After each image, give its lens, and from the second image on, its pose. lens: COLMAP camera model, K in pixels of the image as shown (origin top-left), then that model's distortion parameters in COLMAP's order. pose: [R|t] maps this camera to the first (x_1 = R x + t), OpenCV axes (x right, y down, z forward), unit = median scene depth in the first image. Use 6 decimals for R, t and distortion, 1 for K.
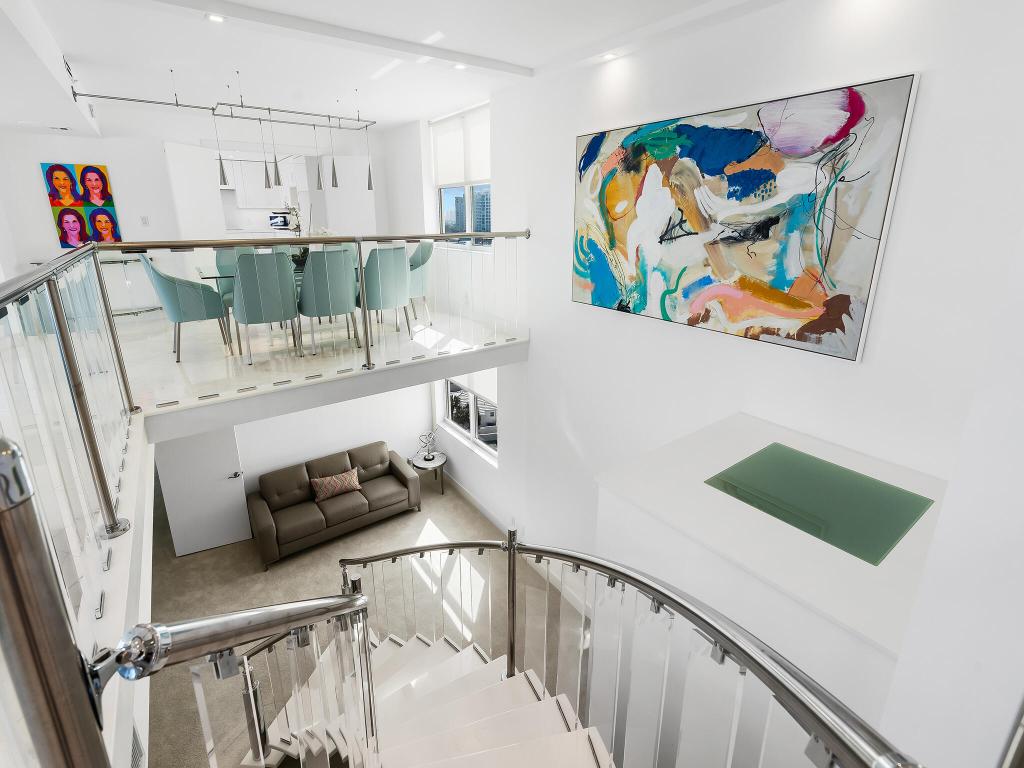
lens RADIAL K [[471.3, 0, 489.2], [0, 471.3, 346.1], [0, 0, 1]] dist [-0.000312, 0.003181]
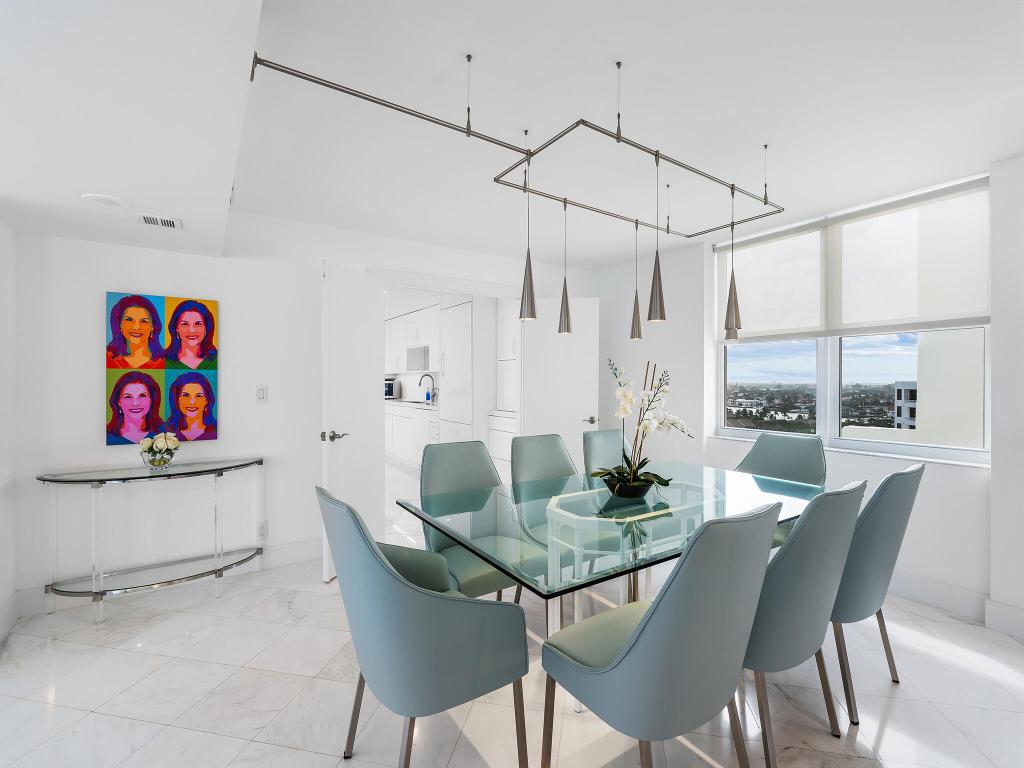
lens RADIAL K [[471.3, 0, 513.3], [0, 471.3, 379.7], [0, 0, 1]] dist [-0.000312, 0.003181]
pose [[0.999299, 0.009829, -0.036130, -0.522366], [-0.019125, 0.963551, -0.266840, -0.174371], [0.032190, 0.267343, 0.963064, 0.587728]]
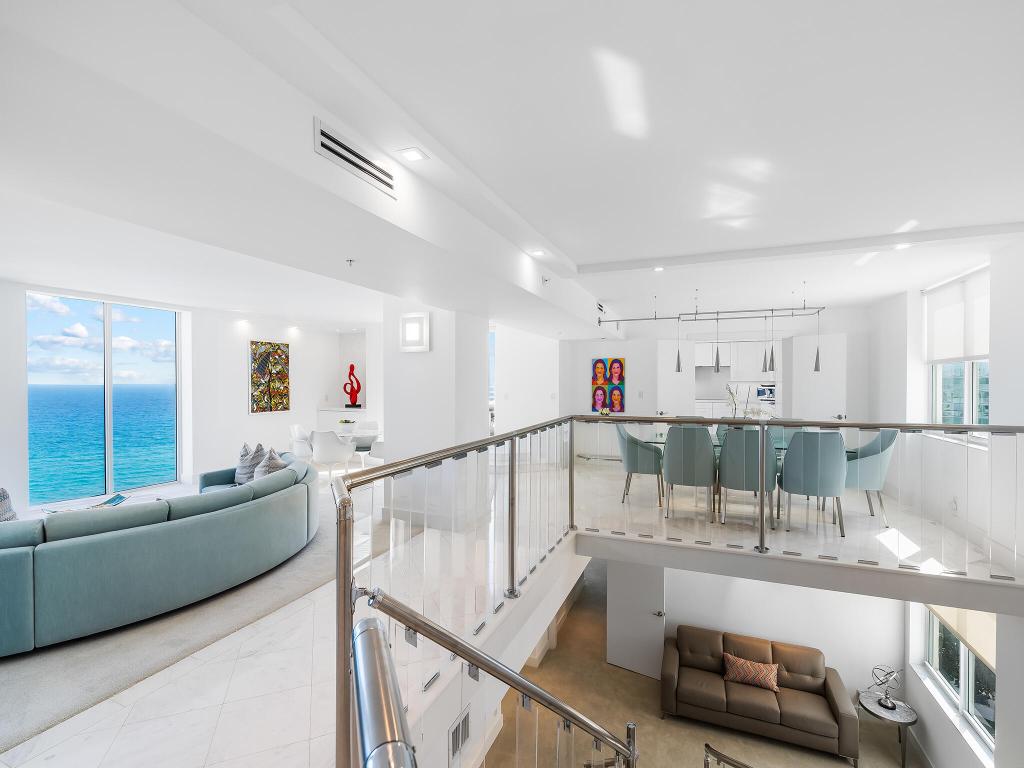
lens RADIAL K [[471.3, 0, 533.1], [0, 471.3, 387.3], [0, 0, 1]] dist [-0.000312, 0.003181]
pose [[0.563471, 0.016815, -0.825965, 0.283599], [-0.220417, 0.966611, -0.130689, -0.050373], [0.796189, 0.255696, 0.548363, -0.002083]]
